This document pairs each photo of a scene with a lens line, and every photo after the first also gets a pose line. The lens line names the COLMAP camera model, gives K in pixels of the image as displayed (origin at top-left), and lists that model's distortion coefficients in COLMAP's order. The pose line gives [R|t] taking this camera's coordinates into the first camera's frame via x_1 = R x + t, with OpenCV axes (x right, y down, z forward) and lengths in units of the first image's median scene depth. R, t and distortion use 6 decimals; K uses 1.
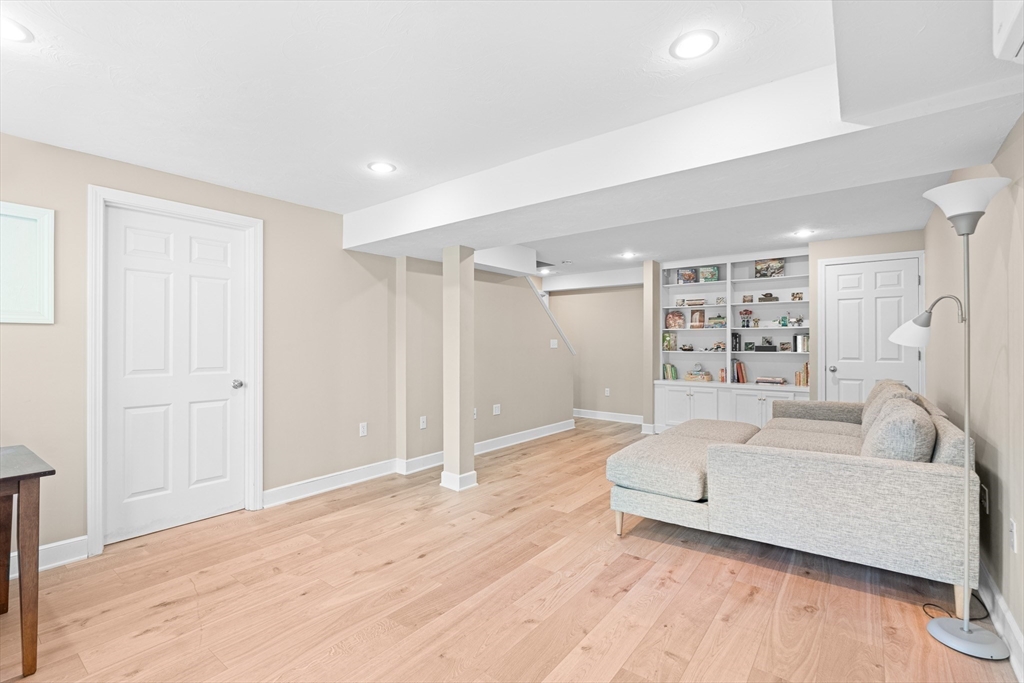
lens RADIAL K [[465.0, 0, 512.1], [0, 465.0, 342.3], [0, 0, 1]] dist [-0.001710, 0.000518]
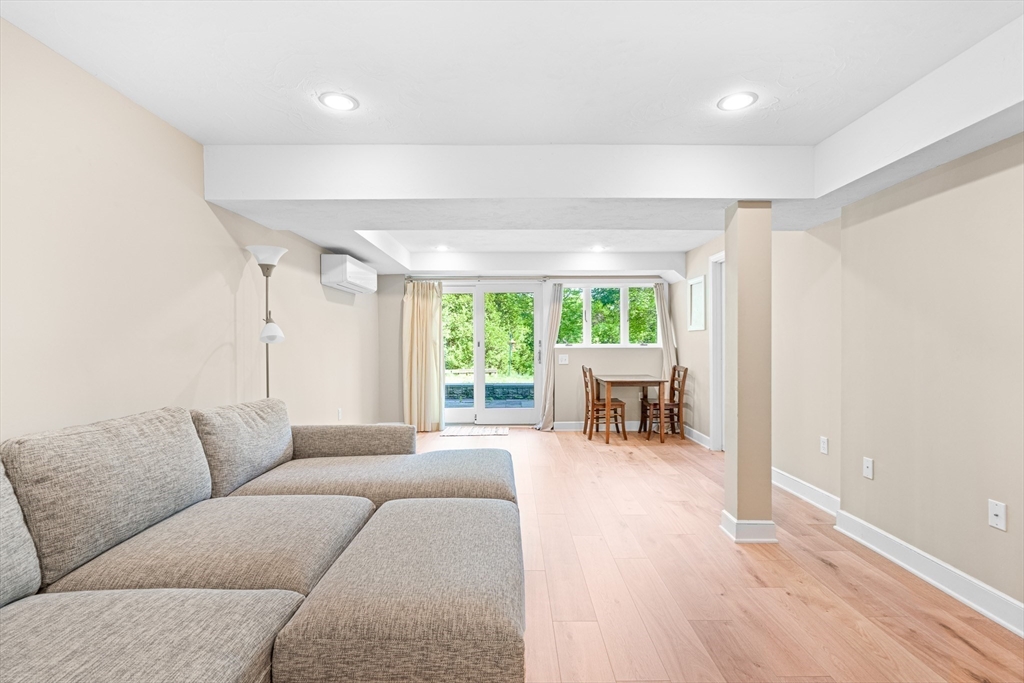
lens RADIAL K [[465.0, 0, 513.7], [0, 465.0, 342.2], [0, 0, 1]] dist [-0.001710, 0.000518]
pose [[-0.789471, 0.003552, -0.613778, 0.589202], [0.004181, 0.999991, 0.000410, 0.007388], [0.613774, -0.002242, -0.789479, 1.299115]]
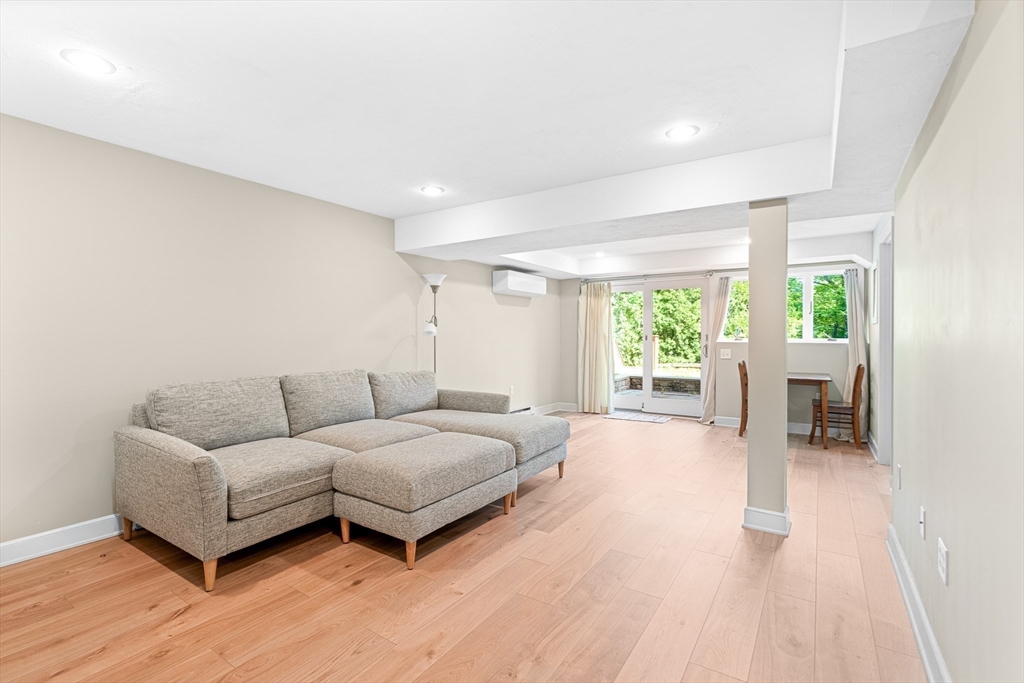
lens RADIAL K [[465.0, 0, 505.4], [0, 465.0, 337.2], [0, 0, 1]] dist [-0.001710, 0.000518]
pose [[-0.998054, -0.001039, -0.062351, 0.333175], [-0.001241, 0.999994, 0.003205, 0.006979], [0.062347, 0.003276, -0.998049, 1.650121]]
